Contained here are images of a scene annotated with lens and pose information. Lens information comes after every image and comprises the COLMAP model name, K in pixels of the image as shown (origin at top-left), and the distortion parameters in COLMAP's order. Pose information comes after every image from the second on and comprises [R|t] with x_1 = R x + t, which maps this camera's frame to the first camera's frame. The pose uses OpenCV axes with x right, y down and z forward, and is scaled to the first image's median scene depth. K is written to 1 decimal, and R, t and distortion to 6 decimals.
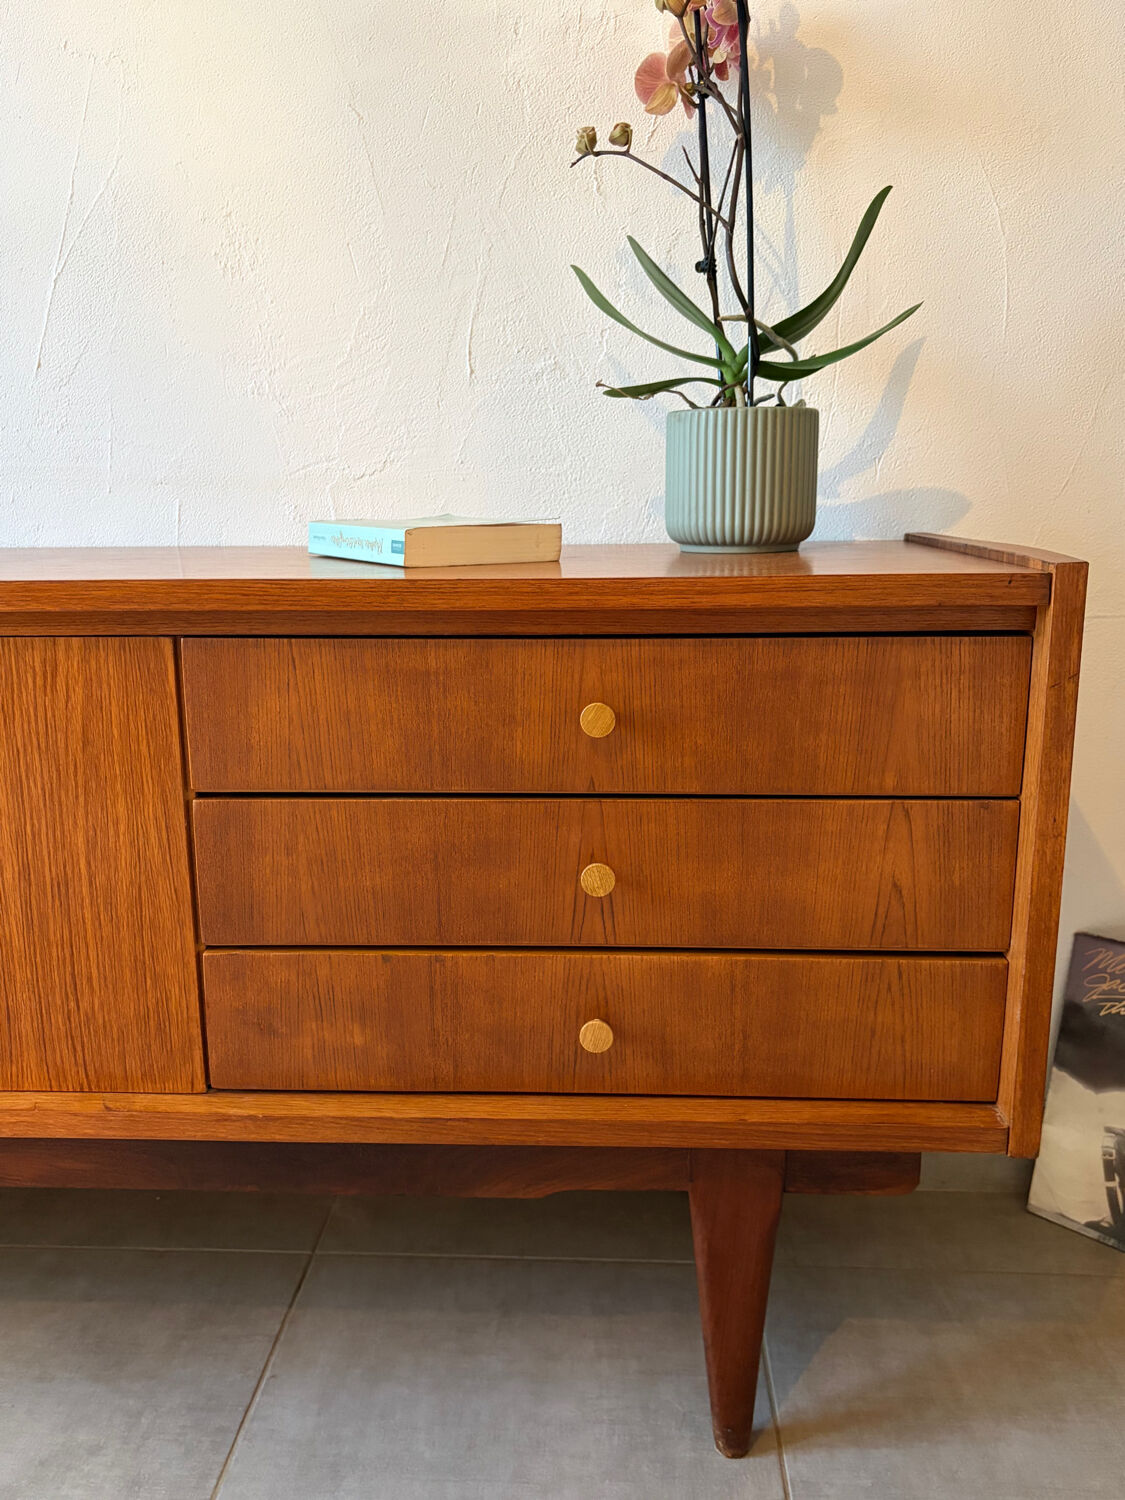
lens RADIAL K [[1266.9, 0, 555.7], [0, 1266.9, 753.7], [0, 0, 1]] dist [0.025500, -0.019104]
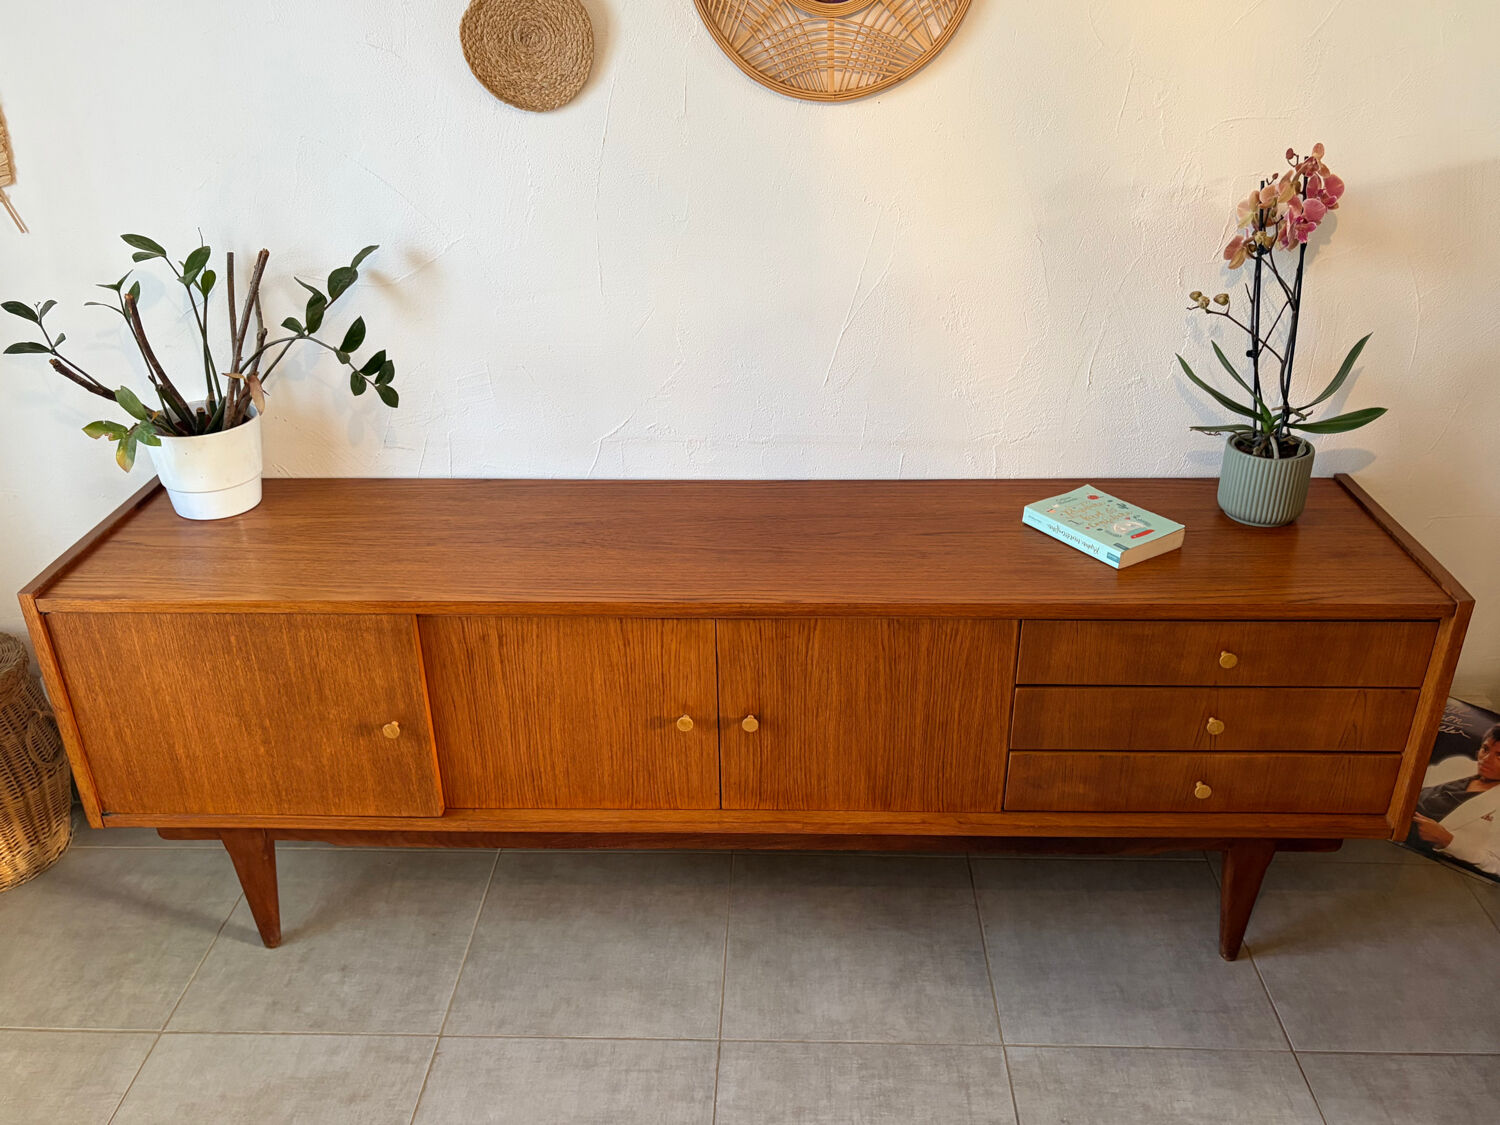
lens RADIAL K [[1266.9, 0, 754.3], [0, 1266.9, 570.9], [0, 0, 1]] dist [0.025500, -0.019104]
pose [[0.999678, -0.014682, 0.020694, -0.736449], [0.008821, 0.965808, 0.259110, -0.671096], [-0.023791, -0.258844, 0.965626, -0.908830]]
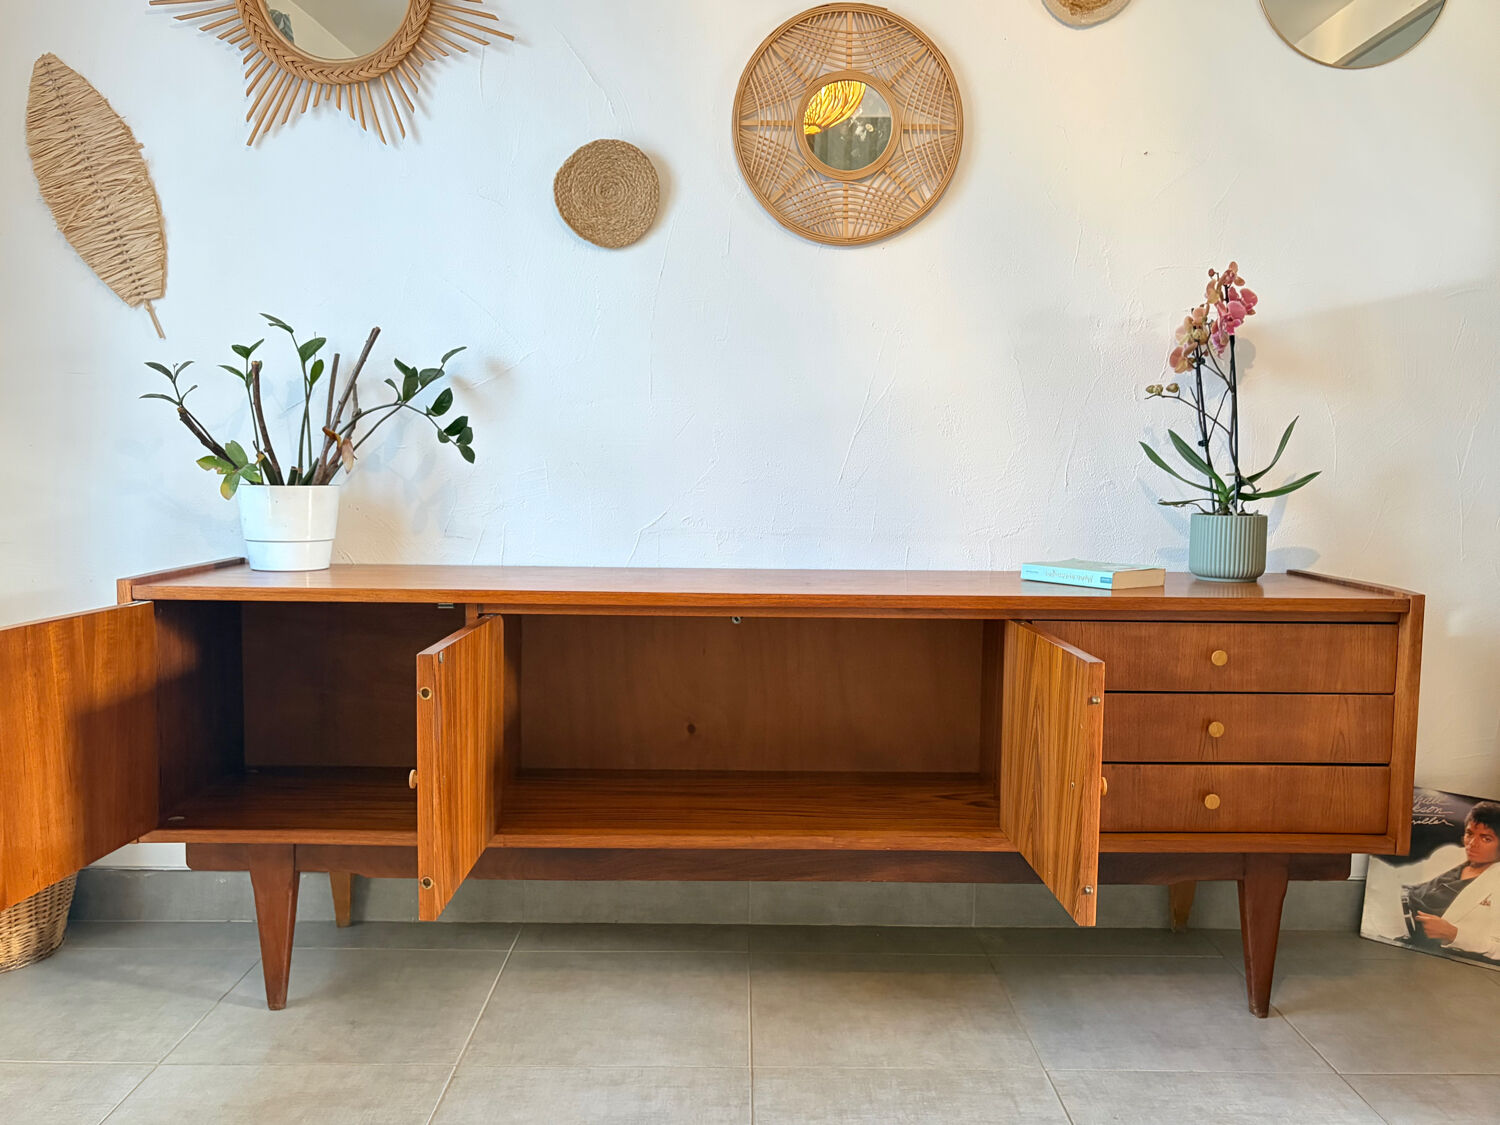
lens RADIAL K [[1266.9, 0, 753.2], [0, 1266.9, 564.8], [0, 0, 1]] dist [0.025500, -0.019104]
pose [[0.997677, 0.014305, 0.066604, -0.907009], [-0.005703, 0.991812, -0.127580, 0.098454], [-0.067884, 0.126904, 0.989589, -1.181376]]
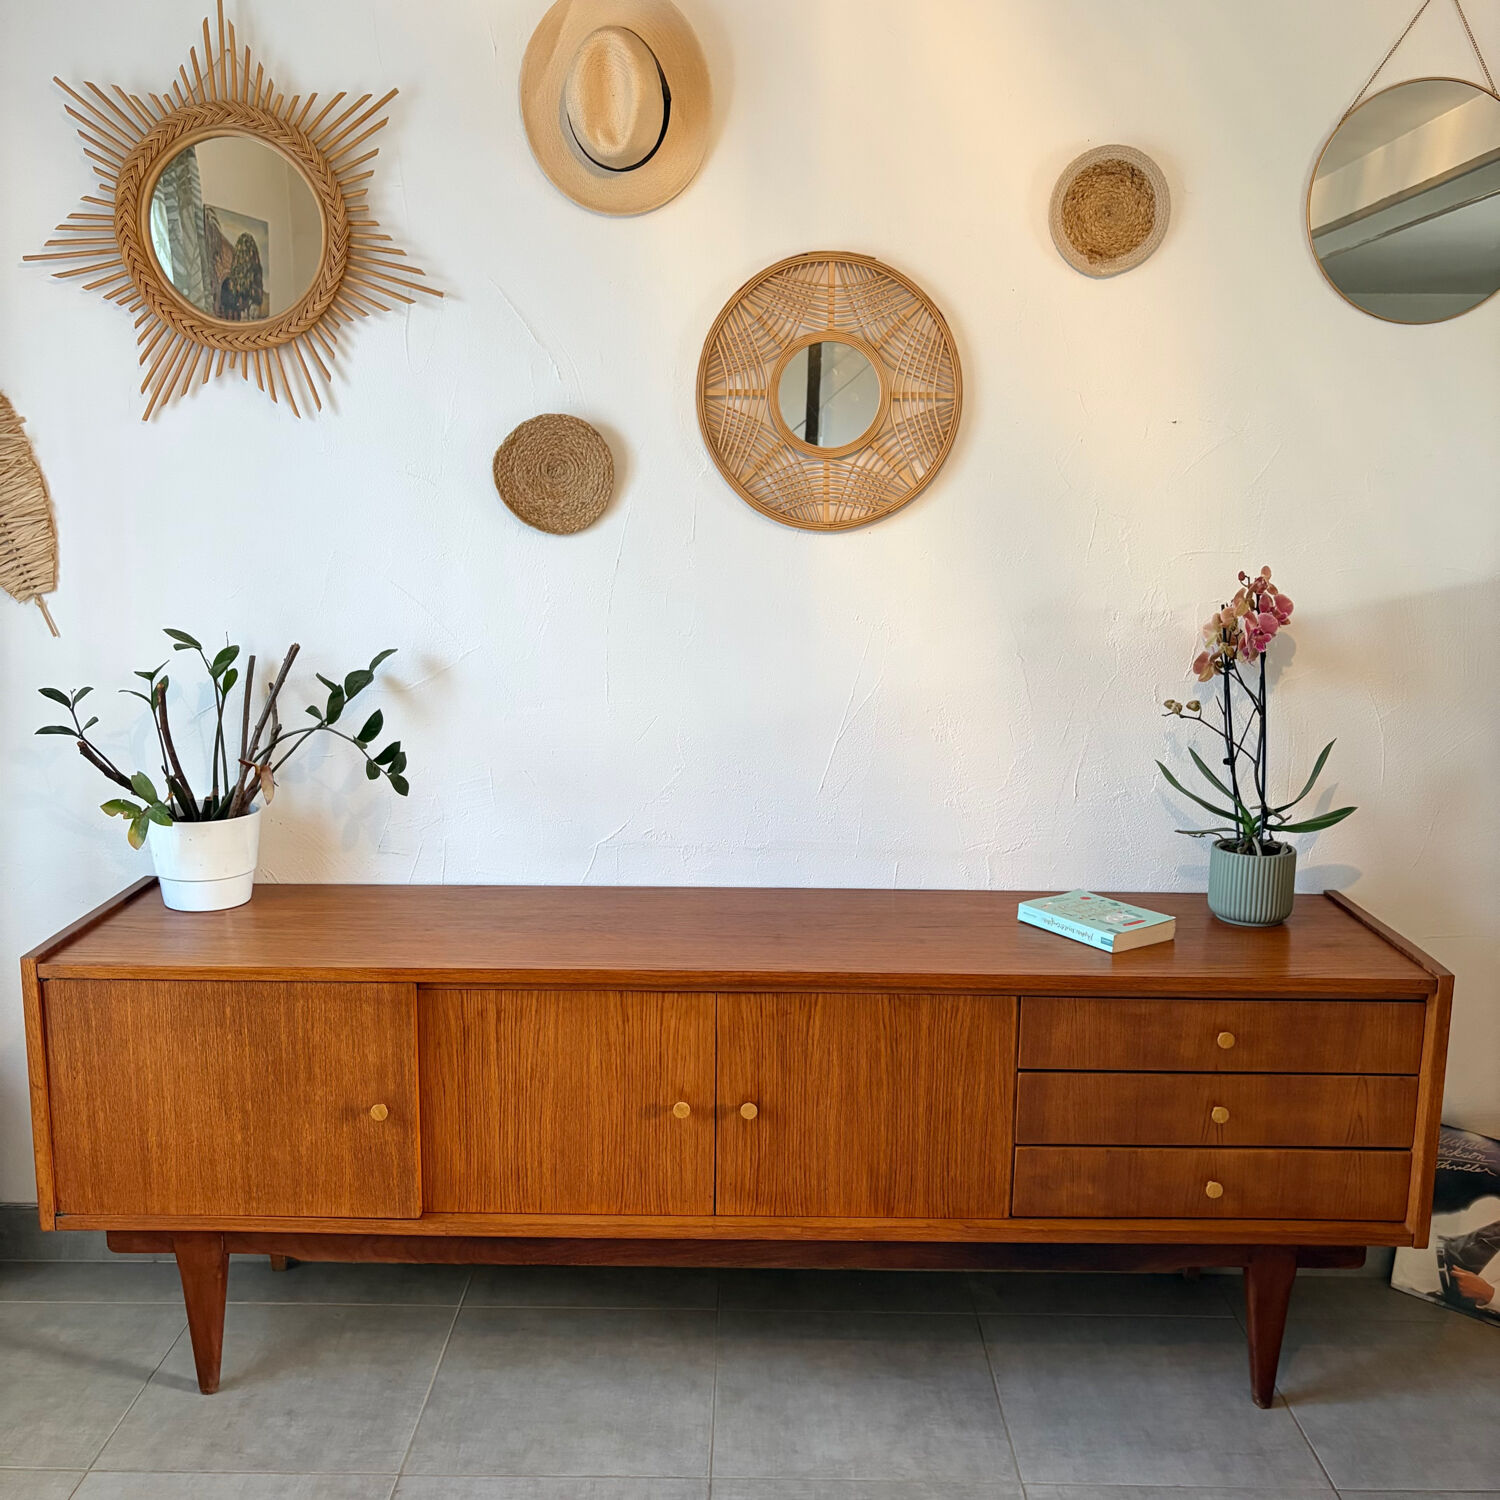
lens RADIAL K [[1532.2, 0, 747.0], [0, 1532.2, 754.4], [0, 0, 1]] dist [0.017101, 0.000000]
pose [[0.998656, 0.008771, 0.051075, -0.835083], [-0.007239, 0.999521, -0.030099, -0.390215], [-0.051315, 0.029689, 0.998241, -1.423460]]
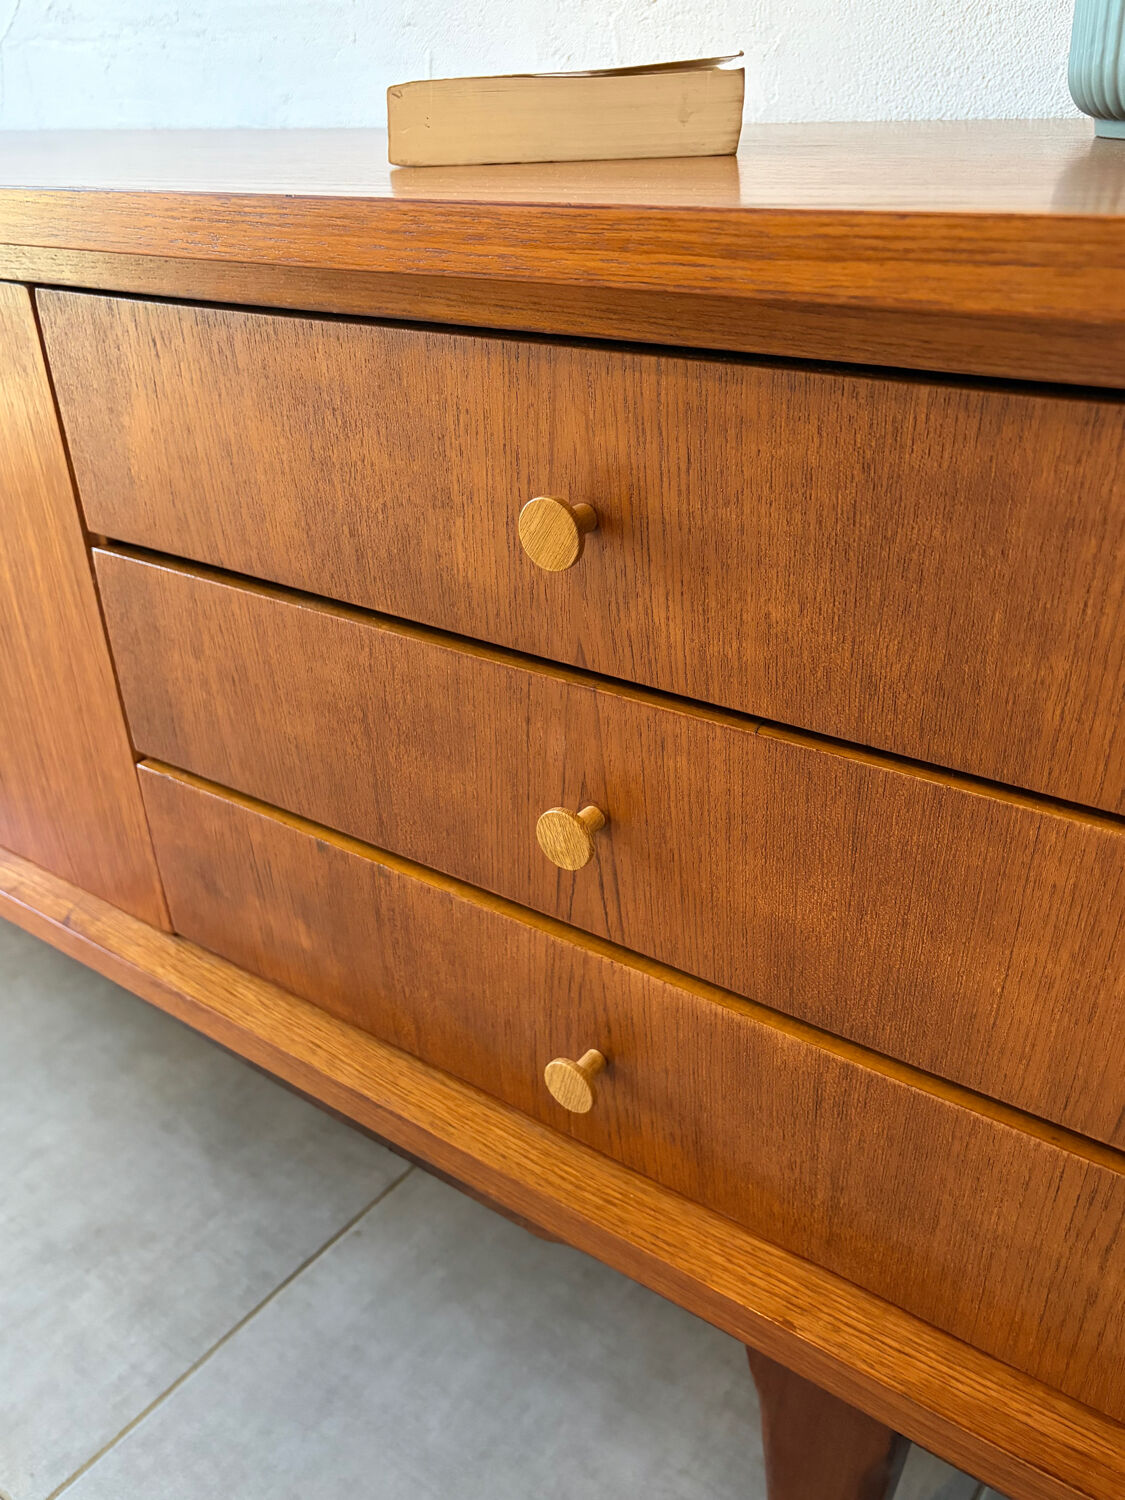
lens RADIAL K [[1266.9, 0, 573.0], [0, 1266.9, 763.4], [0, 0, 1]] dist [0.025500, -0.019104]
pose [[0.836035, 0.247066, -0.489902, 0.267639], [-0.092965, 0.943756, 0.317304, -0.088284], [0.540743, -0.219734, 0.811981, 0.563187]]
